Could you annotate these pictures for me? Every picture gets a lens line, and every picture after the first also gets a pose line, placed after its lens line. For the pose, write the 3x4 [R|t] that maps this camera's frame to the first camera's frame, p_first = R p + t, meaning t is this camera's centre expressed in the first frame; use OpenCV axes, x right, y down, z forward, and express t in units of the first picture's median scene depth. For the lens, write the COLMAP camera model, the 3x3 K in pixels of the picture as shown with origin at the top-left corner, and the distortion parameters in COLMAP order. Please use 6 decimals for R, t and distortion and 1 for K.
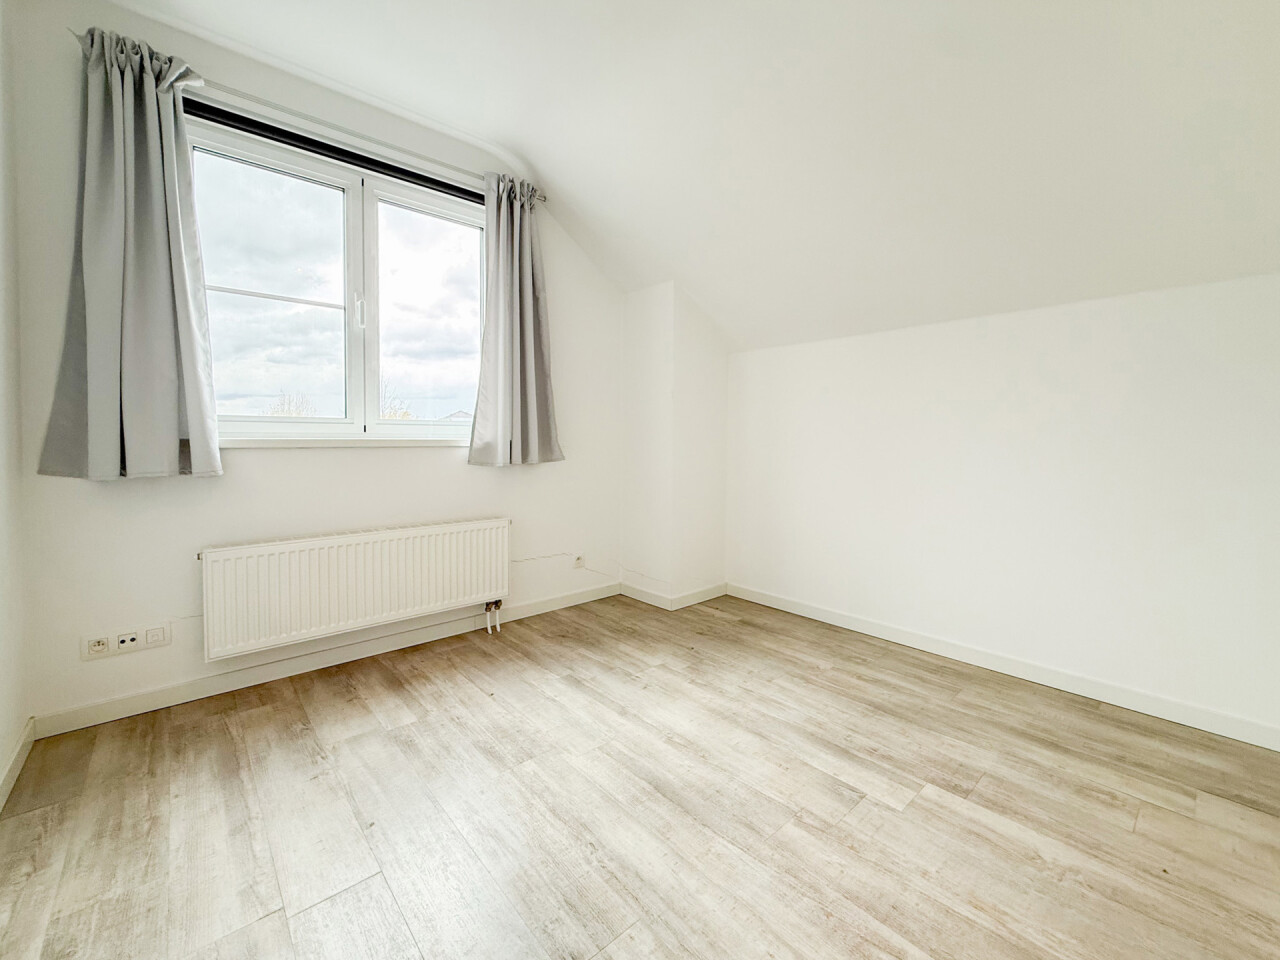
lens RADIAL K [[524.7, 0, 637.2], [0, 524.7, 467.9], [0, 0, 1]] dist [0.002138, 0.000443]
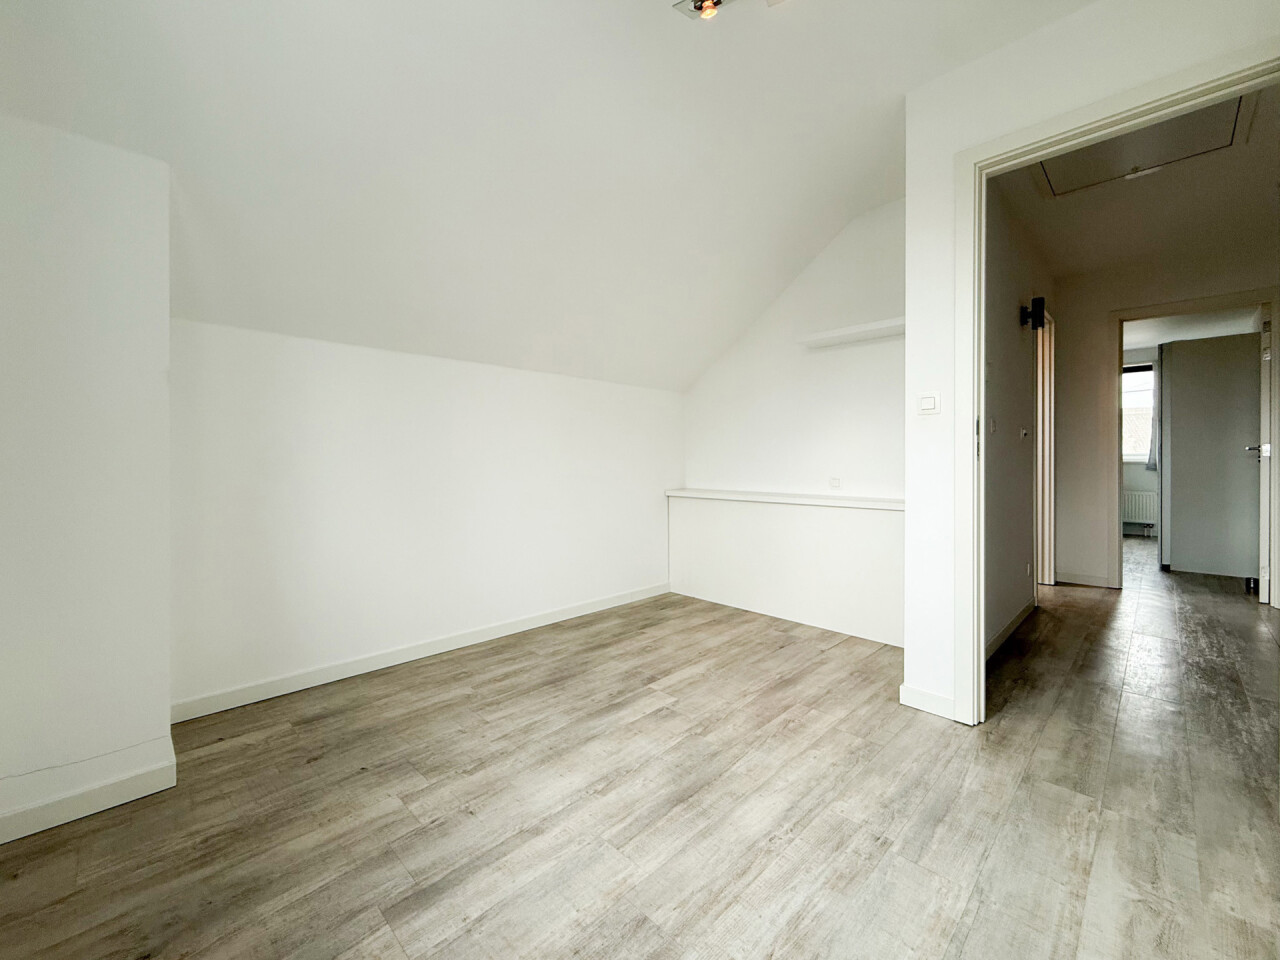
lens RADIAL K [[524.7, 0, 637.6], [0, 524.7, 470.5], [0, 0, 1]] dist [0.002138, 0.000443]
pose [[-0.063049, -0.019927, 0.997811, -0.729957], [0.054039, 0.998266, 0.023351, -0.040305], [-0.996546, 0.055393, -0.061863, 0.851916]]
